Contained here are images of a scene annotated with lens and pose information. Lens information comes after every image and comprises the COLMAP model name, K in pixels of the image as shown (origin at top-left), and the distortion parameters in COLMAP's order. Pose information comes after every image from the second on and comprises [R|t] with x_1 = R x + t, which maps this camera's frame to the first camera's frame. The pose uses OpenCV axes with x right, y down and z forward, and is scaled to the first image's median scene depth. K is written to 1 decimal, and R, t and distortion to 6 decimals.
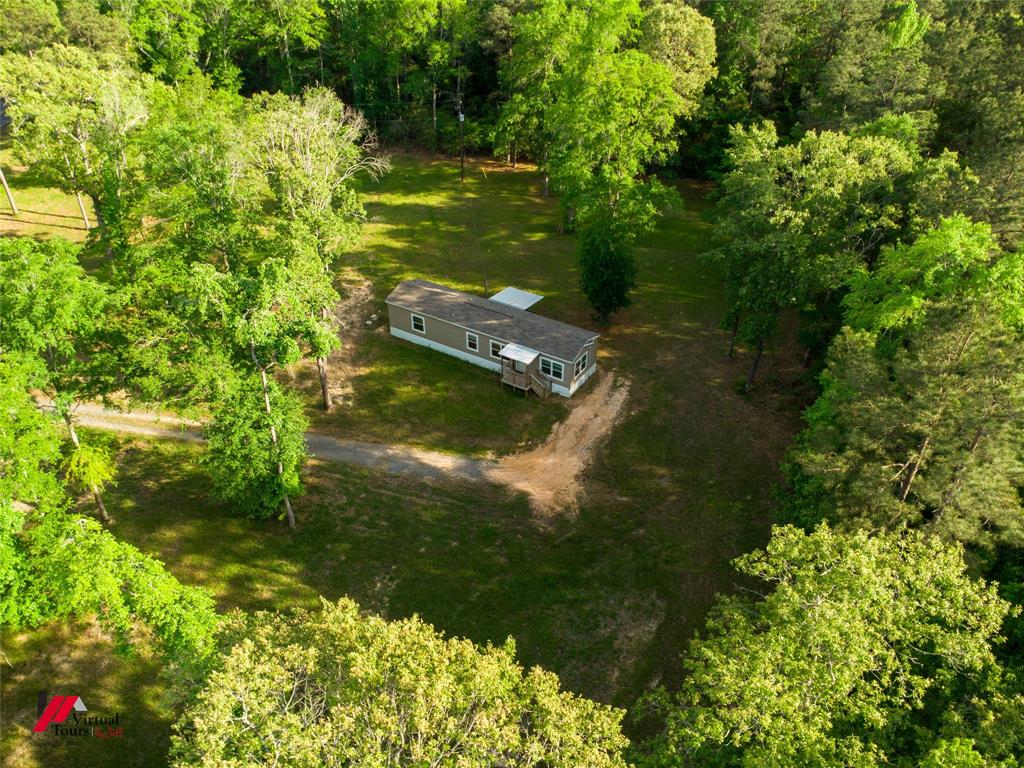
lens RADIAL K [[738.0, 0, 507.2], [0, 738.0, 382.2], [0, 0, 1]] dist [0.014021, -0.004321]
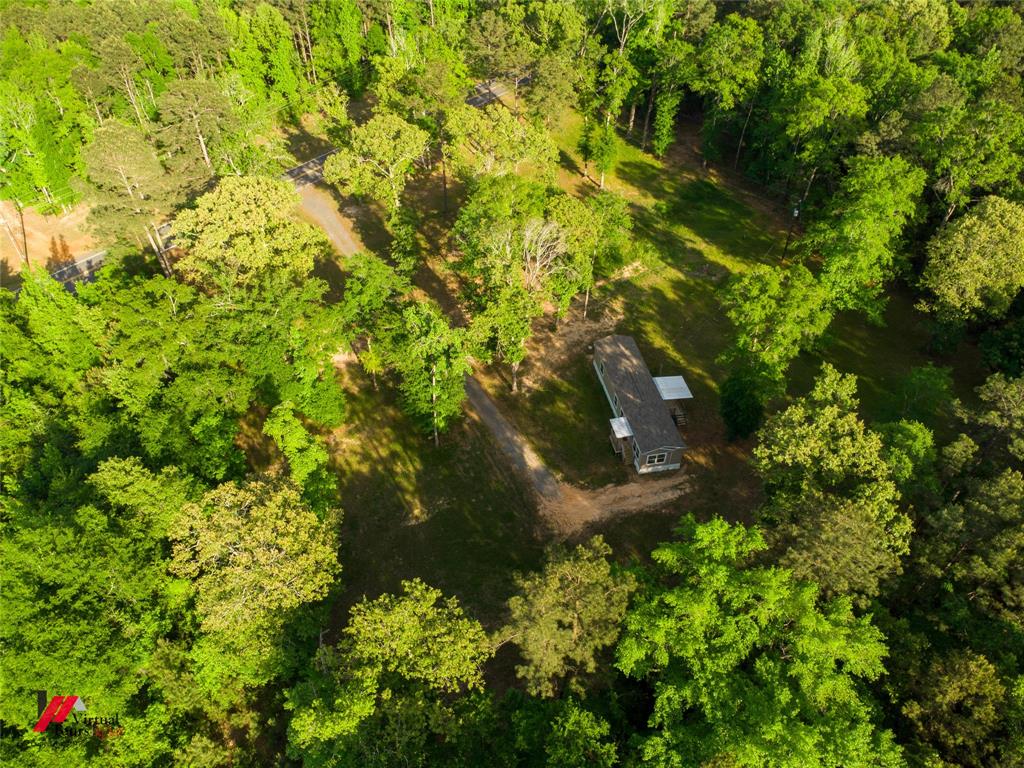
lens RADIAL K [[738.0, 0, 513.6], [0, 738.0, 387.6], [0, 0, 1]] dist [0.014021, -0.004321]
pose [[0.683897, 0.507022, -0.524608, 0.560077], [-0.419030, 0.861601, 0.286456, -0.410494], [0.597243, 0.023920, 0.801704, -0.232909]]
